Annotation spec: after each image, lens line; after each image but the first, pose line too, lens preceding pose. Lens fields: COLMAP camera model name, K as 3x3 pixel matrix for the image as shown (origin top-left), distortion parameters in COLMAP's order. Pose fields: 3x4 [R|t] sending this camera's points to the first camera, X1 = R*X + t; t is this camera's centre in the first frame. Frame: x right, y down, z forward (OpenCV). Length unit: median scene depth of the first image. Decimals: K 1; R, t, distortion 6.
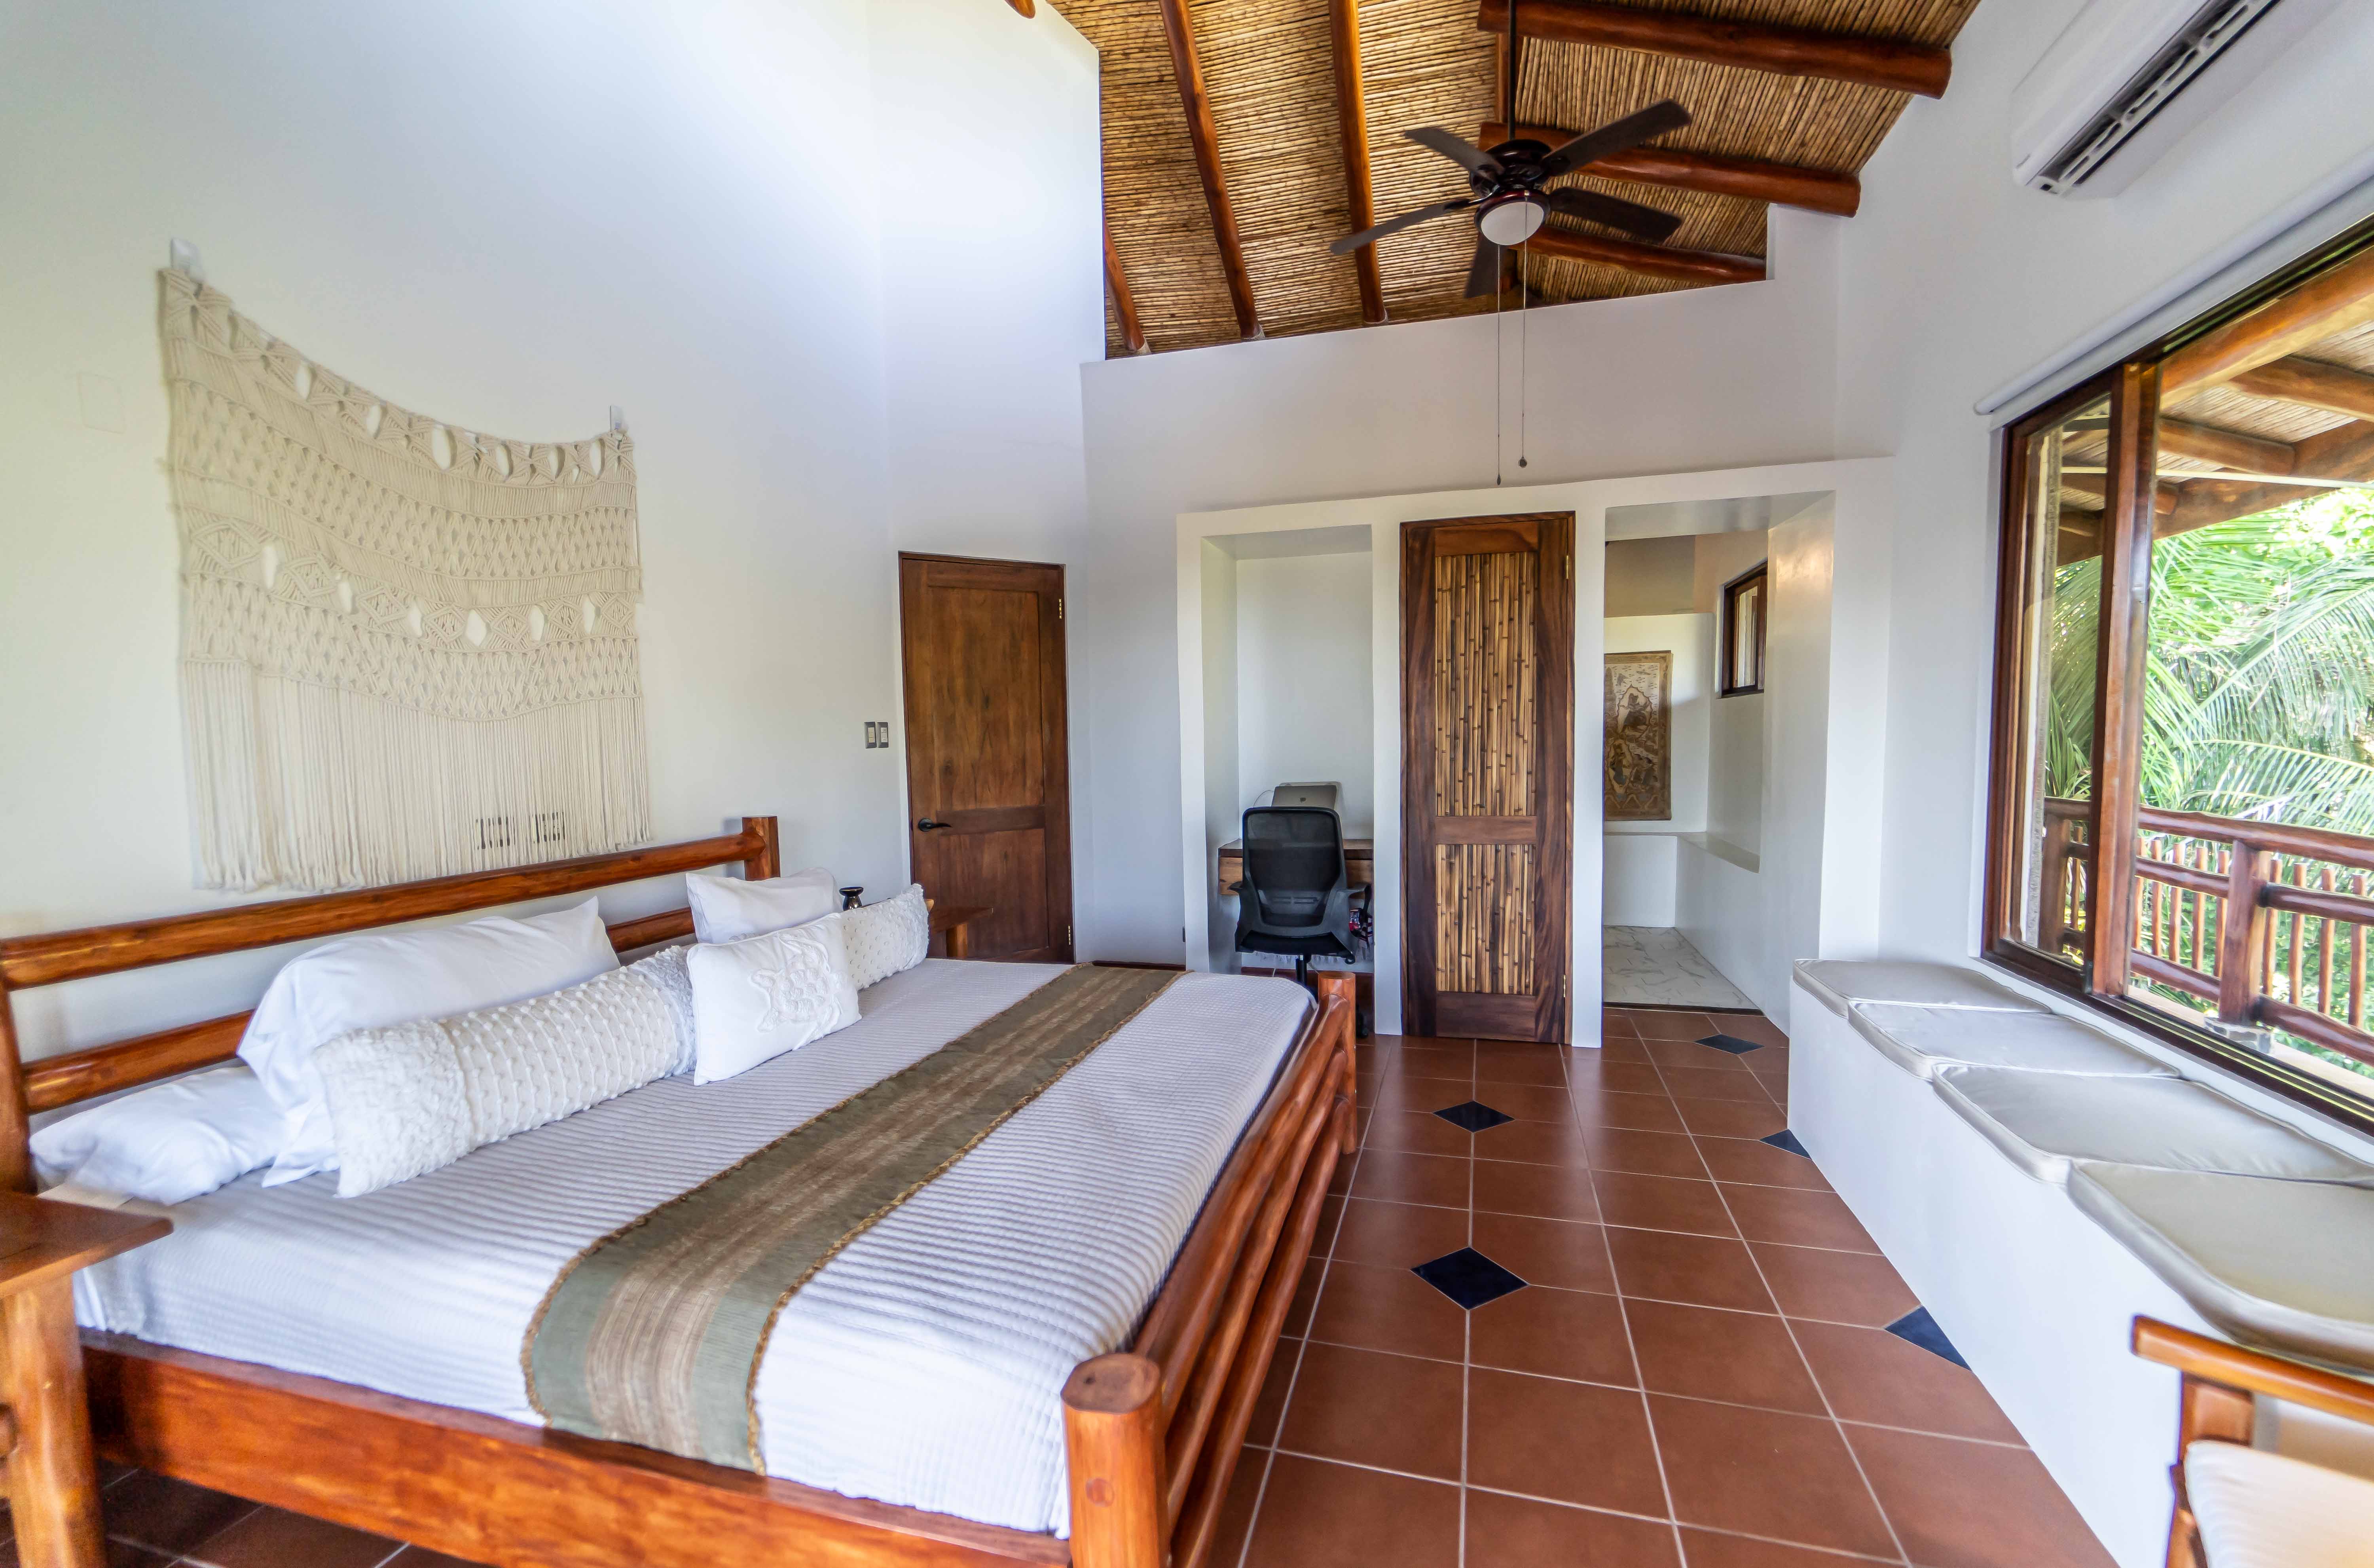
lens RADIAL K [[961.8, 0, 1219.2], [0, 961.8, 804.4], [0, 0, 1]] dist [-0.008336, 0.000043]
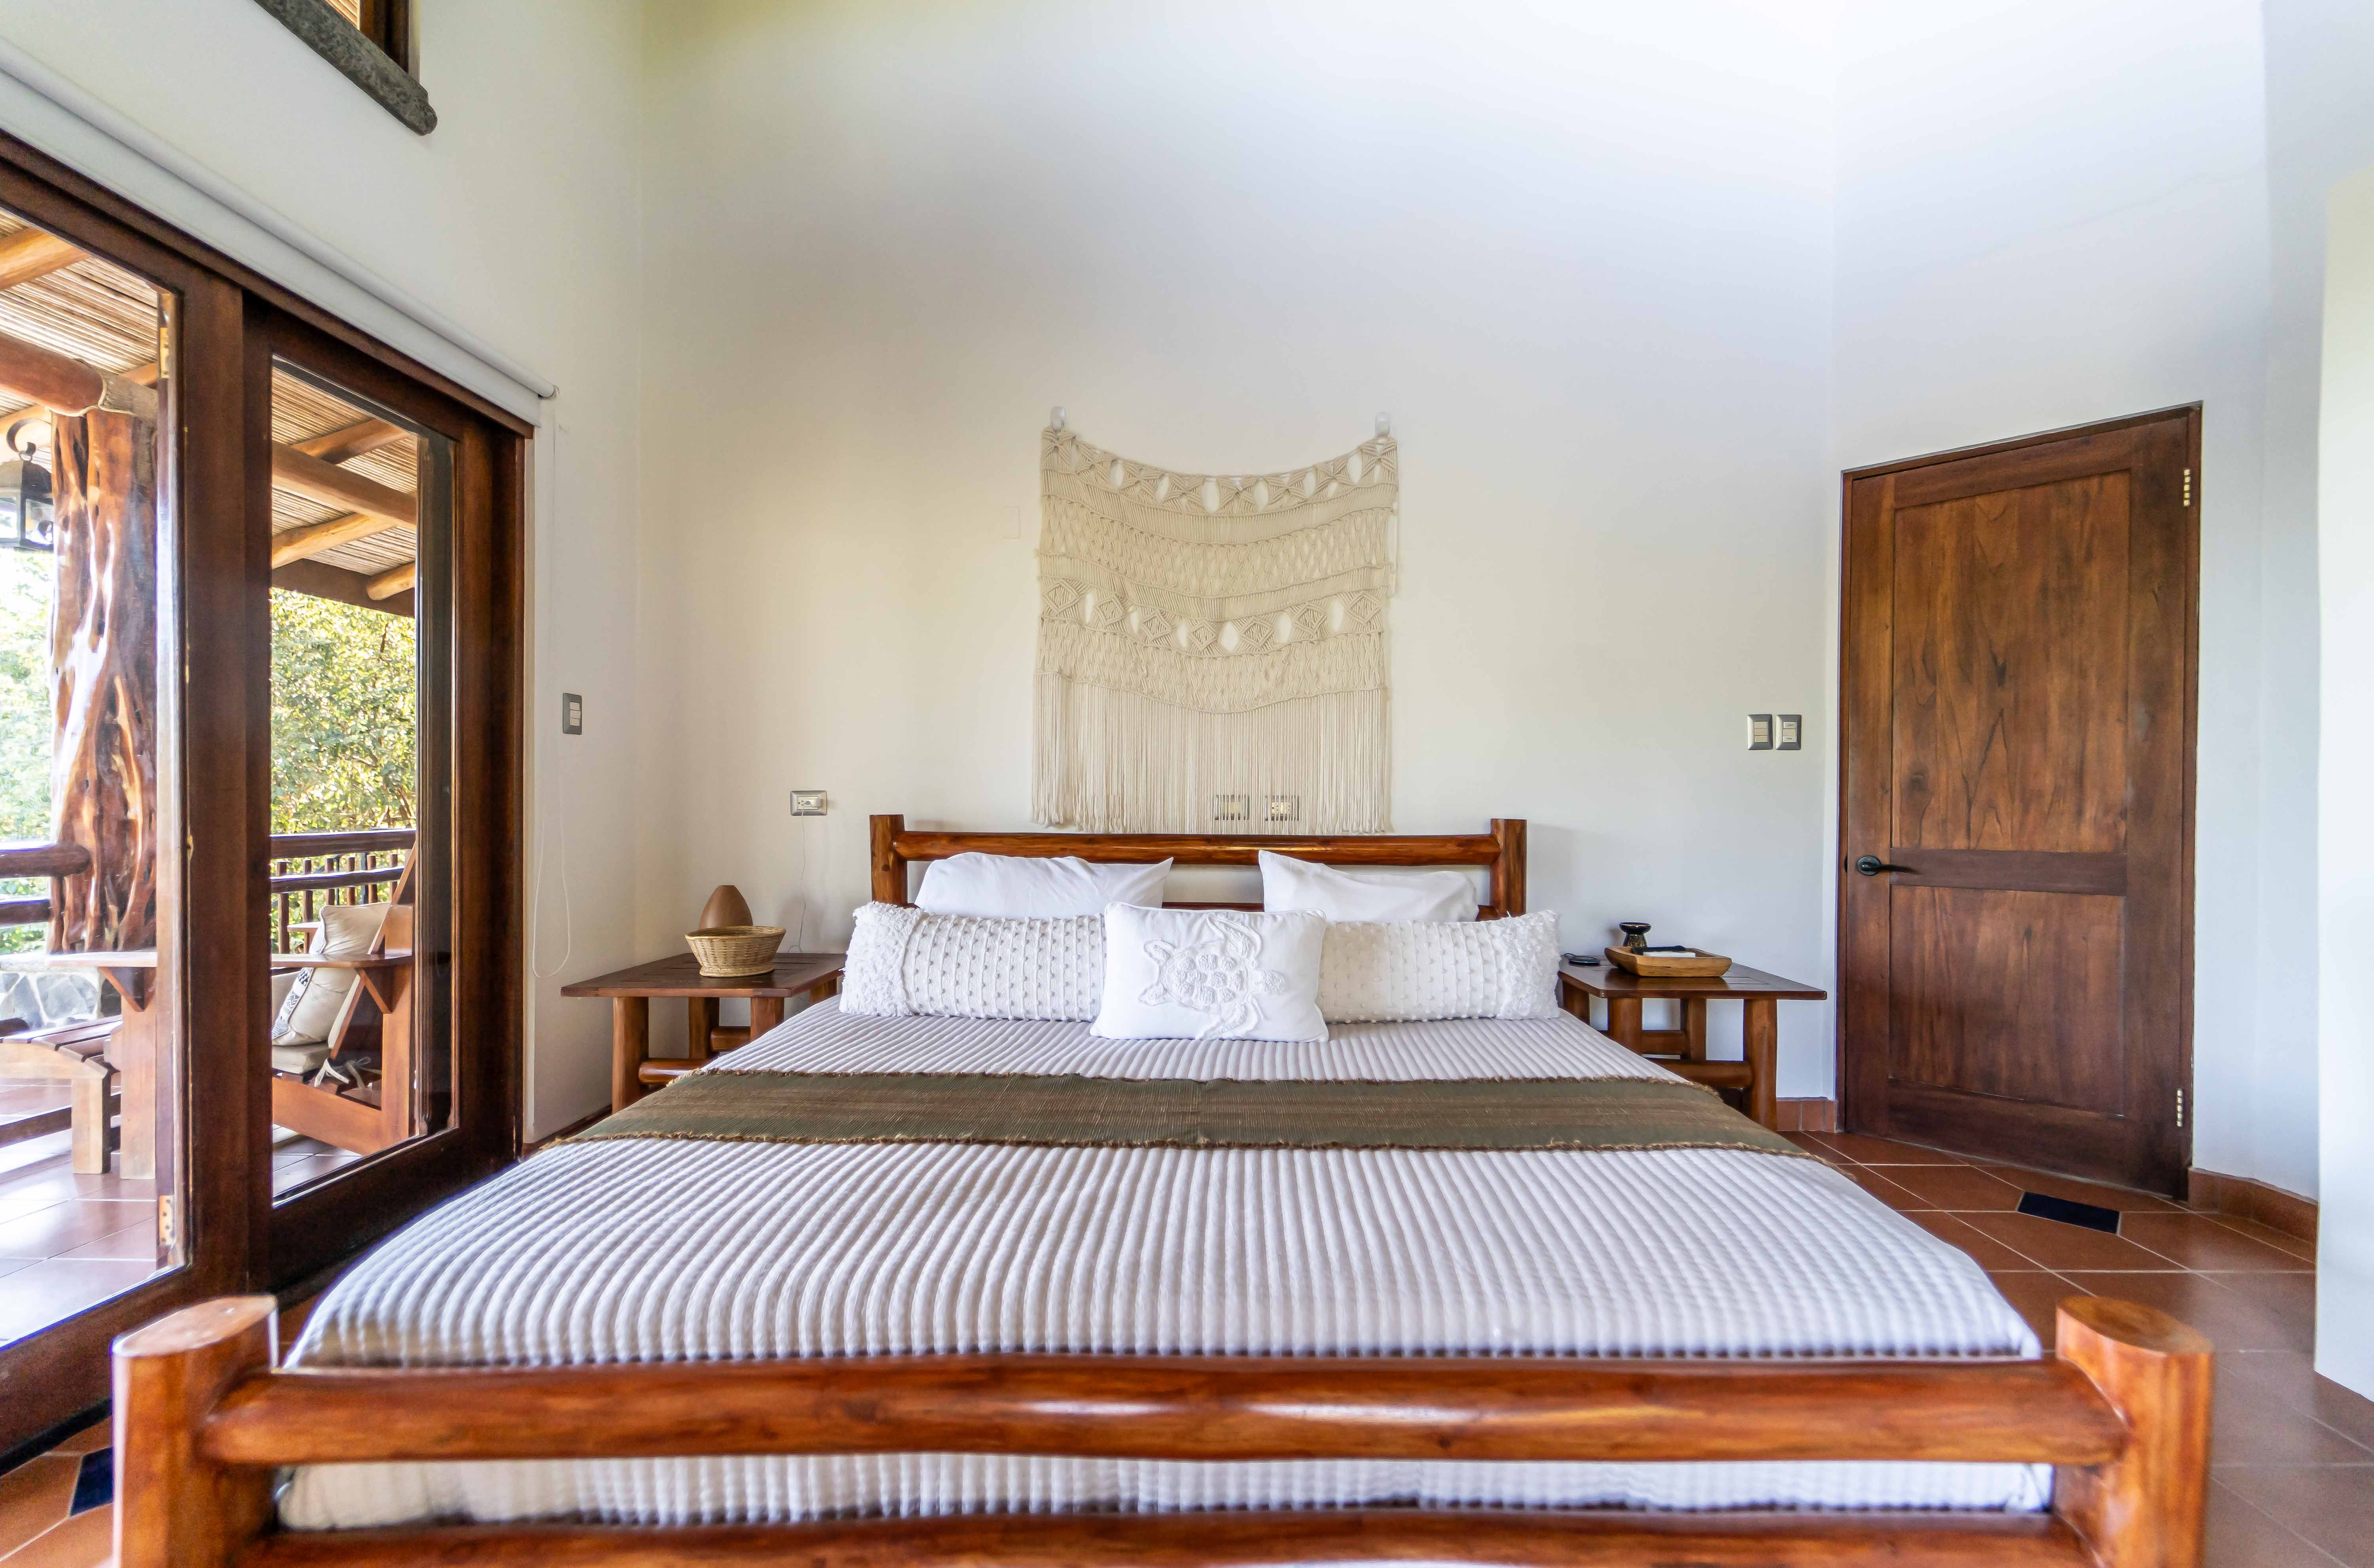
lens RADIAL K [[961.8, 0, 1219.2], [0, 961.8, 804.4], [0, 0, 1]] dist [-0.008336, 0.000043]
pose [[0.261475, 0.019898, -0.965005, 0.227963], [-0.080677, 0.996739, -0.001308, 0.016856], [0.961833, 0.078196, 0.262227, 0.396131]]
